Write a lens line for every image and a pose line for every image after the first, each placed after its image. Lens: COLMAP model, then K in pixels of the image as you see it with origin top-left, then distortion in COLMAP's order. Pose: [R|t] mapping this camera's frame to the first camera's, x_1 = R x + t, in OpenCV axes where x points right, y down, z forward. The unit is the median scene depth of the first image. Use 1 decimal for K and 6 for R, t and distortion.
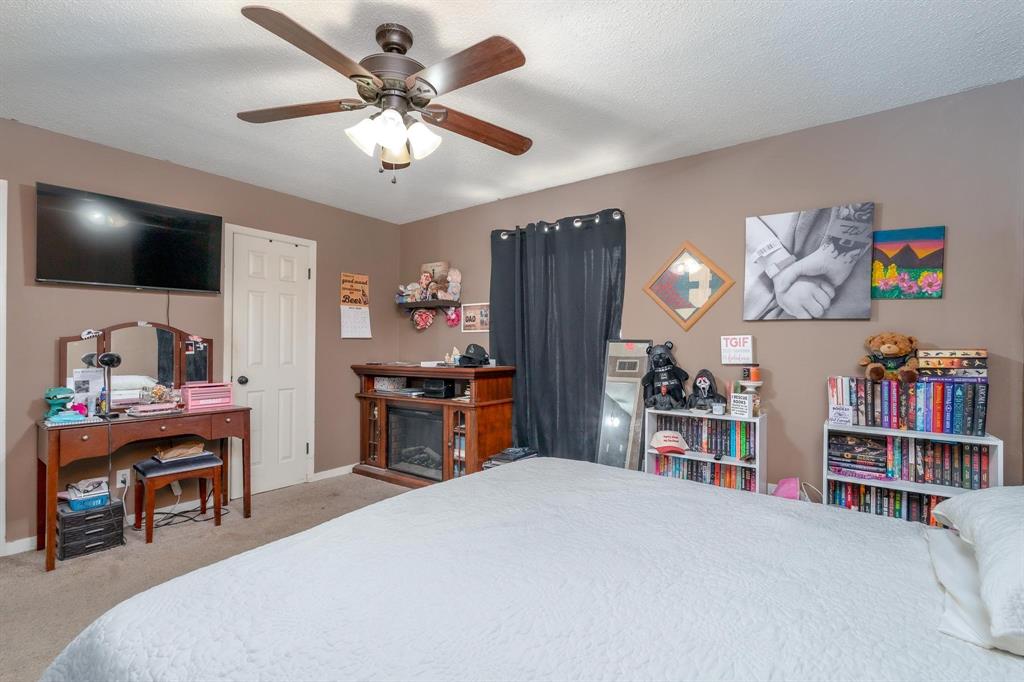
lens RADIAL K [[454.8, 0, 513.7], [0, 454.8, 345.0], [0, 0, 1]] dist [-0.003833, 0.001074]
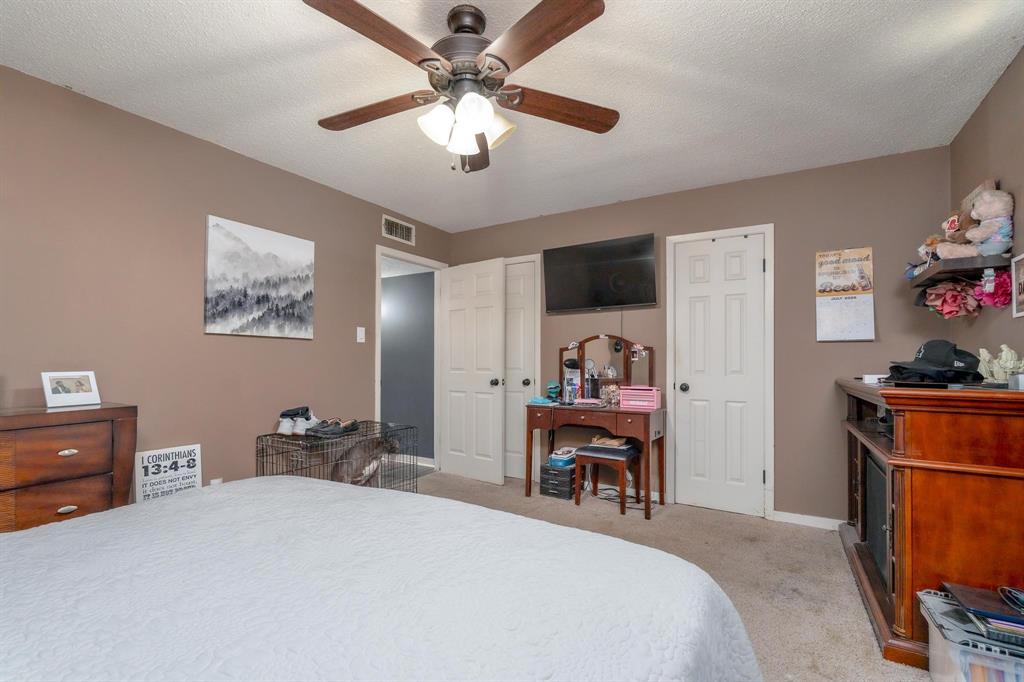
lens RADIAL K [[454.8, 0, 516.7], [0, 454.8, 354.4], [0, 0, 1]] dist [-0.003833, 0.001074]
pose [[0.114306, -0.017632, -0.993289, 0.455898], [0.000683, 0.999844, -0.017670, 0.028104], [0.993445, 0.001342, 0.114301, 0.656559]]
